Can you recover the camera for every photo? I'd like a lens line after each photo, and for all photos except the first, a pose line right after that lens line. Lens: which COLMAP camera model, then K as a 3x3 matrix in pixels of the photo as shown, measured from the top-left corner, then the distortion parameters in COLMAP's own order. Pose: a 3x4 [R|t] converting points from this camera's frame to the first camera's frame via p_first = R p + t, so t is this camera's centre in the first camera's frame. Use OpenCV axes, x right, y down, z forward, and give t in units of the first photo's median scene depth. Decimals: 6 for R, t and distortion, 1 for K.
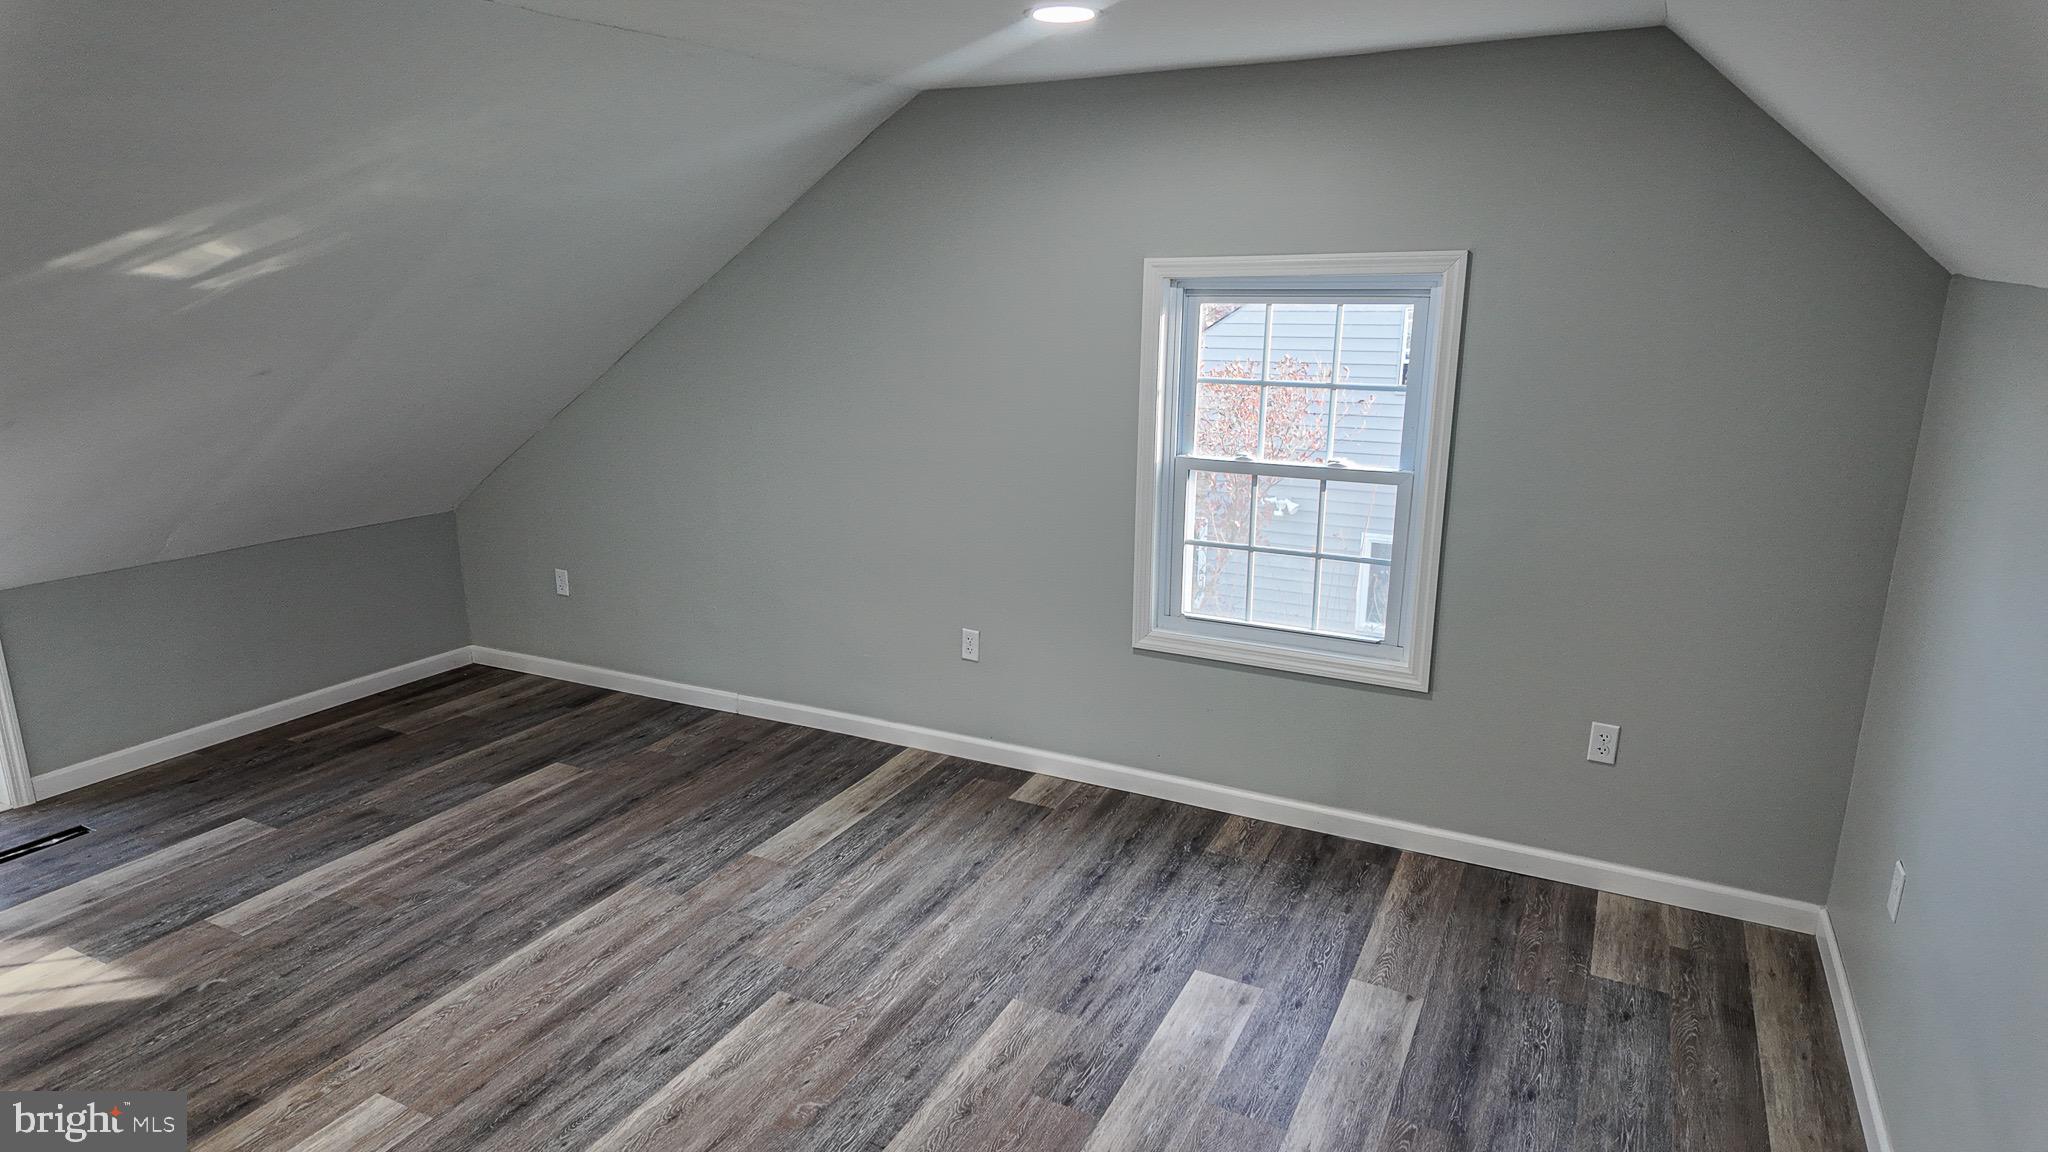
lens RADIAL K [[1190.7, 0, 1021.1], [0, 1190.7, 570.6], [0, 0, 1]] dist [0.067701, -0.068586]
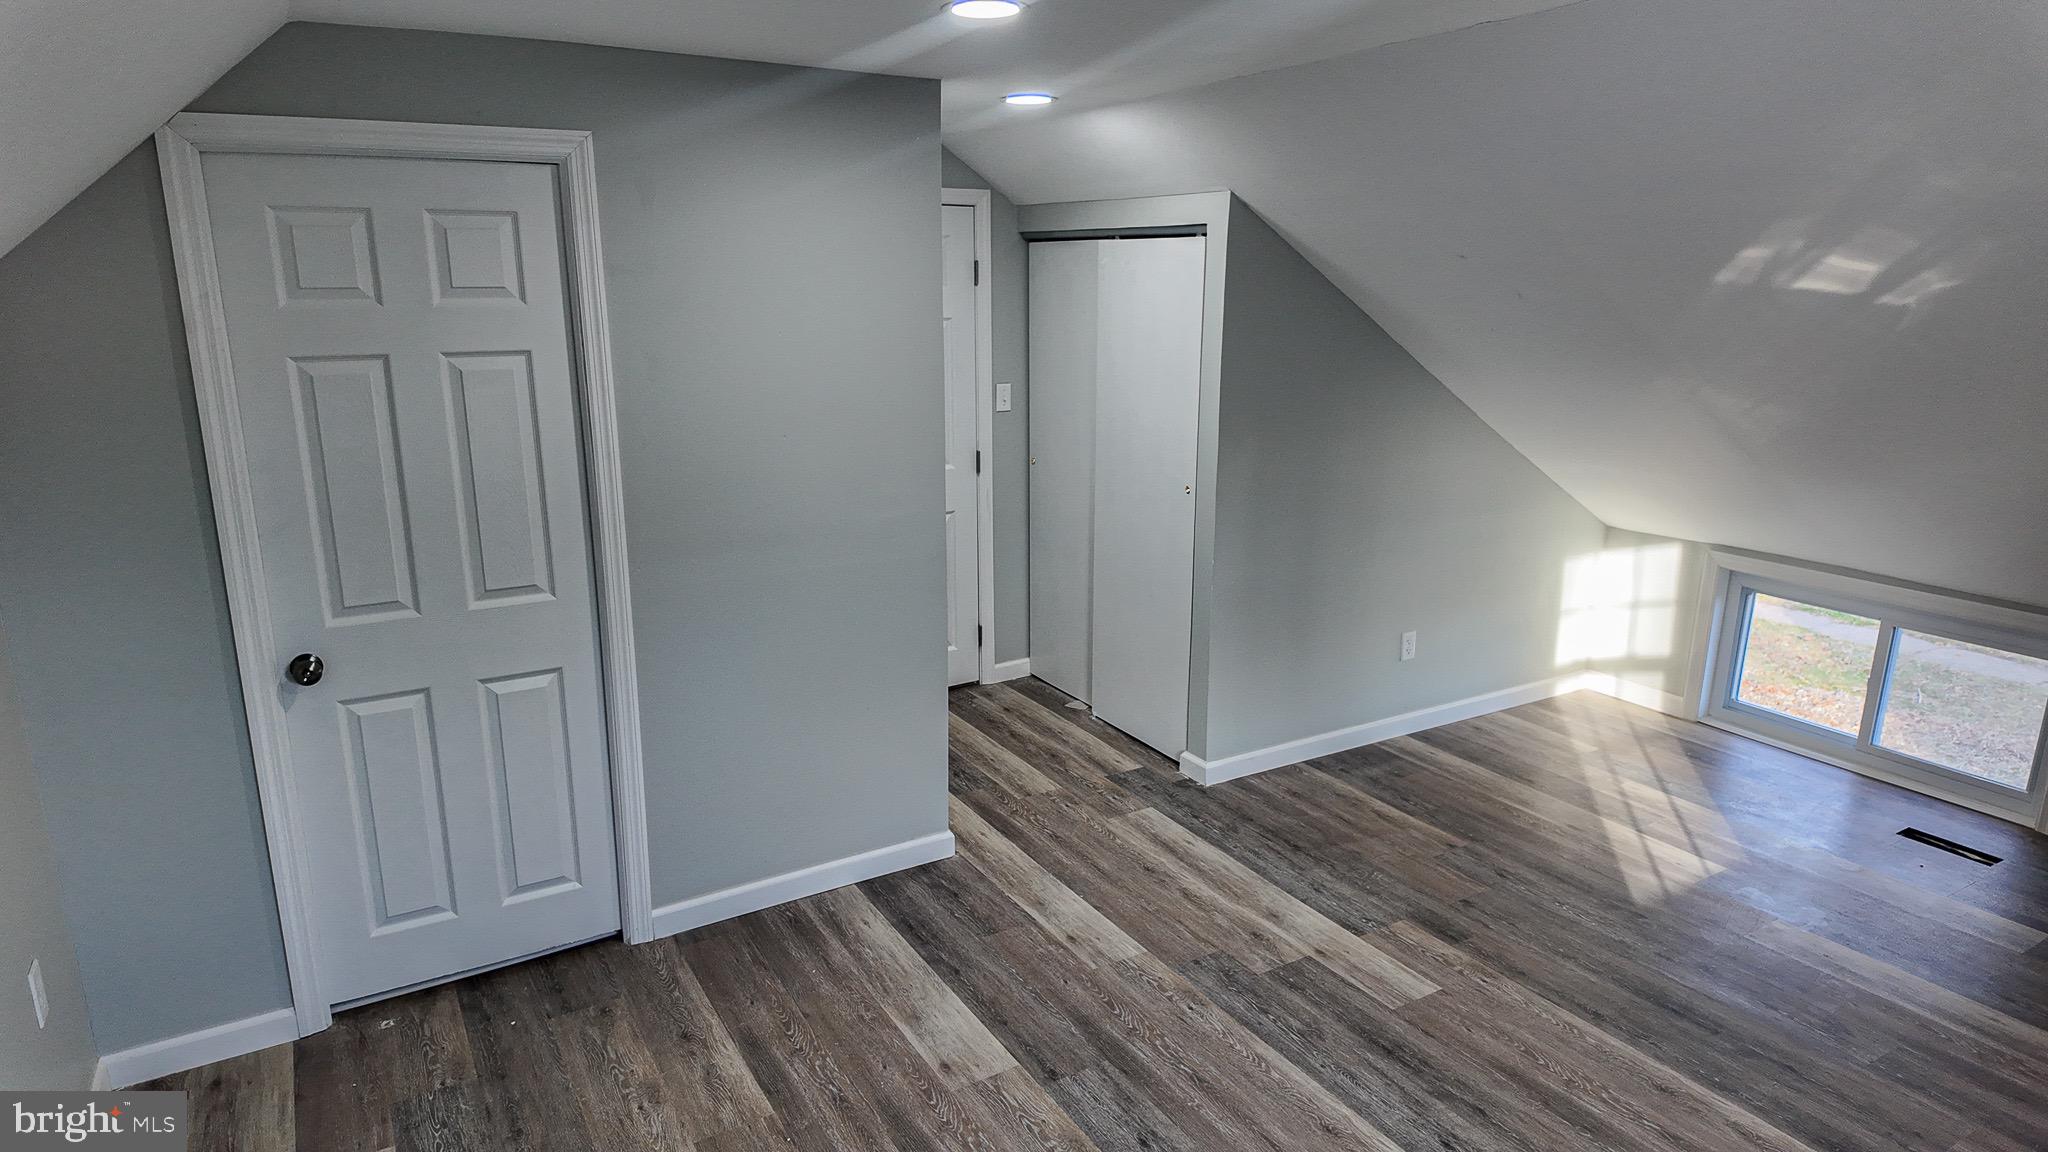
lens RADIAL K [[1190.7, 0, 1021.1], [0, 1190.7, 570.6], [0, 0, 1]] dist [0.067701, -0.068586]
pose [[-0.531024, 0.198611, -0.823752, 0.536195], [-0.199338, 0.915580, 0.349252, -0.251168], [0.823577, 0.349666, -0.446604, 0.988566]]
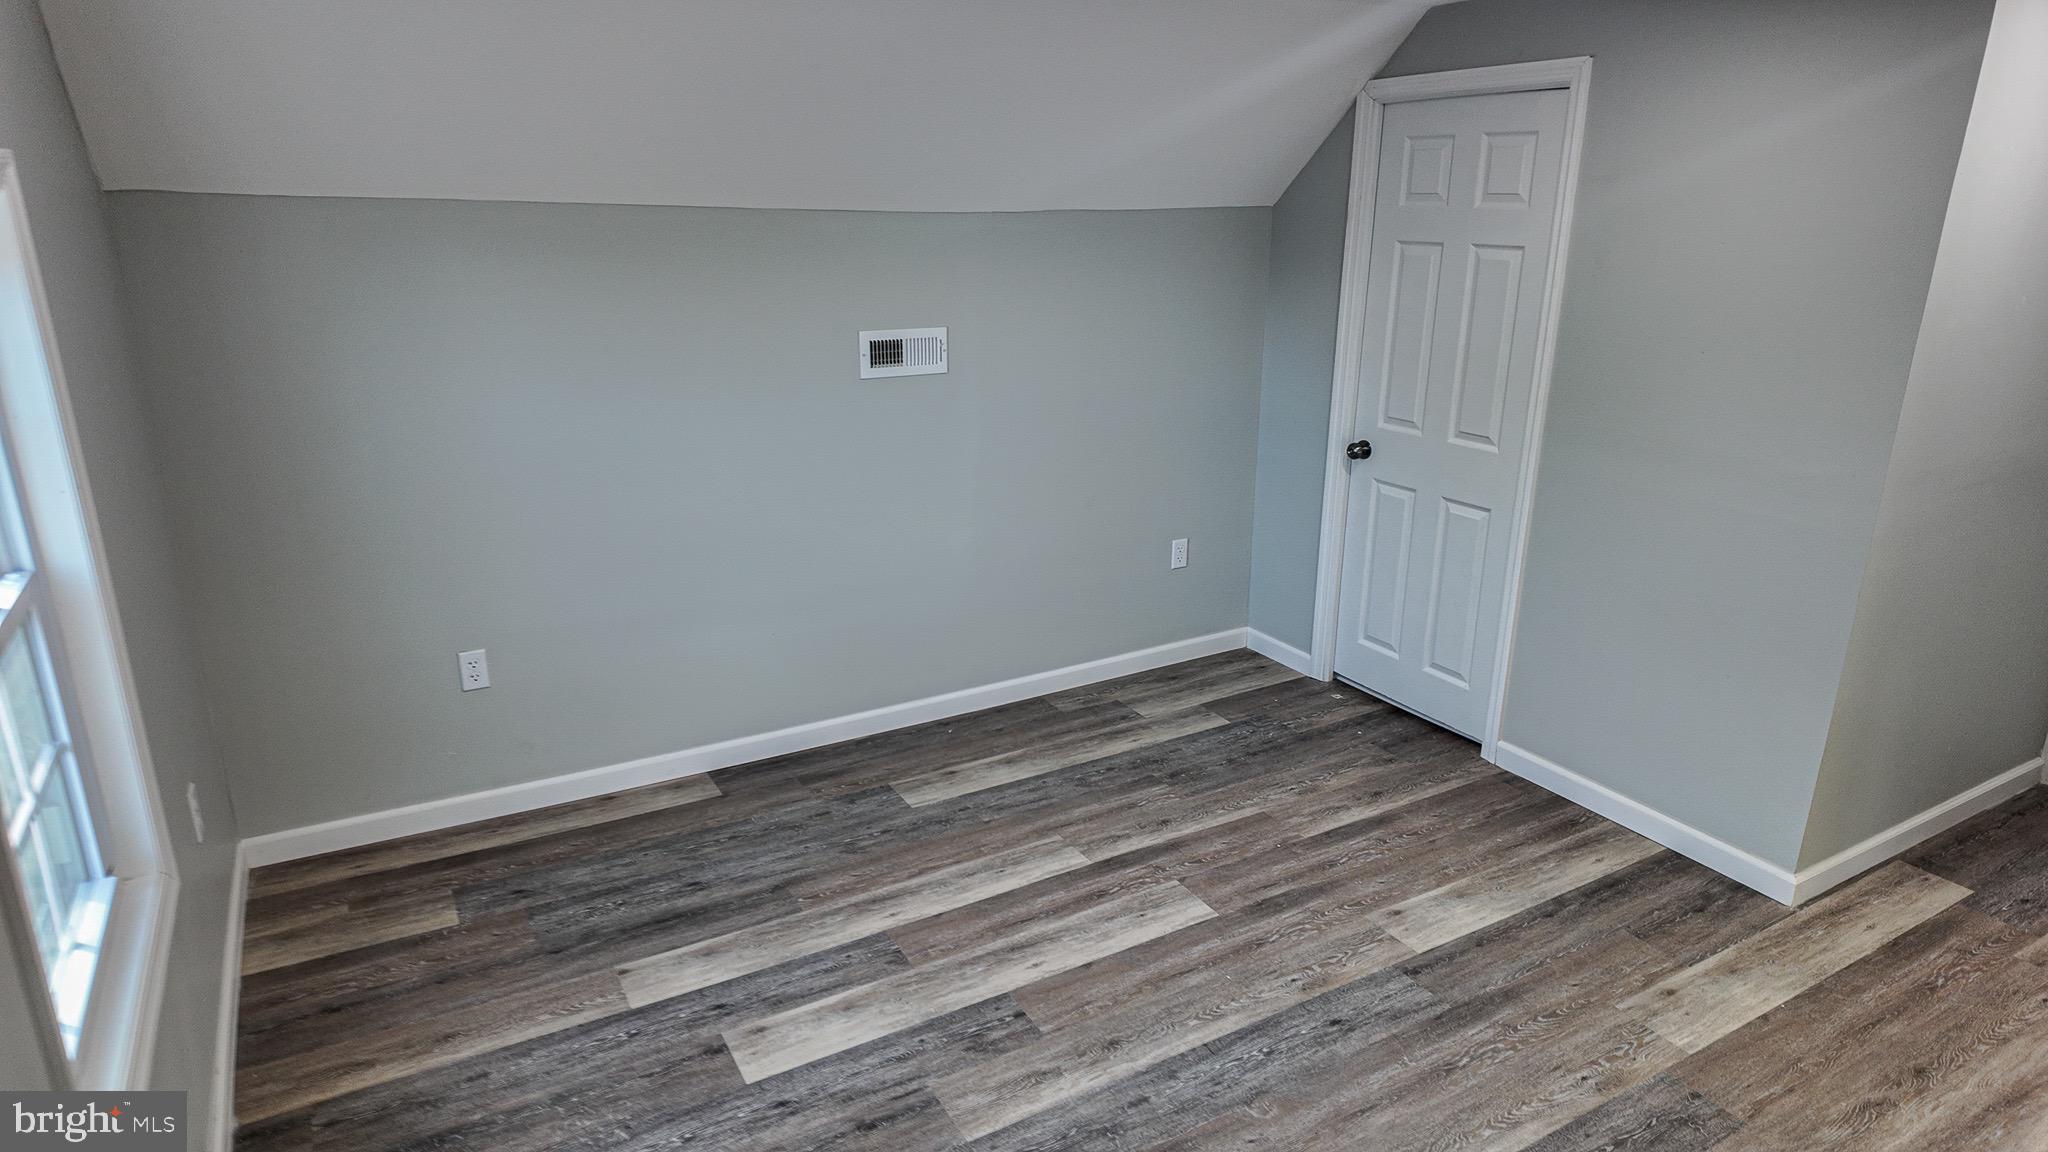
lens RADIAL K [[1190.7, 0, 1021.1], [0, 1190.7, 570.6], [0, 0, 1]] dist [0.067701, -0.068586]
pose [[-0.838802, -0.170784, 0.516957, -0.402918], [0.122692, 0.865805, 0.485107, -0.364529], [-0.530432, 0.470335, -0.705285, 1.451907]]
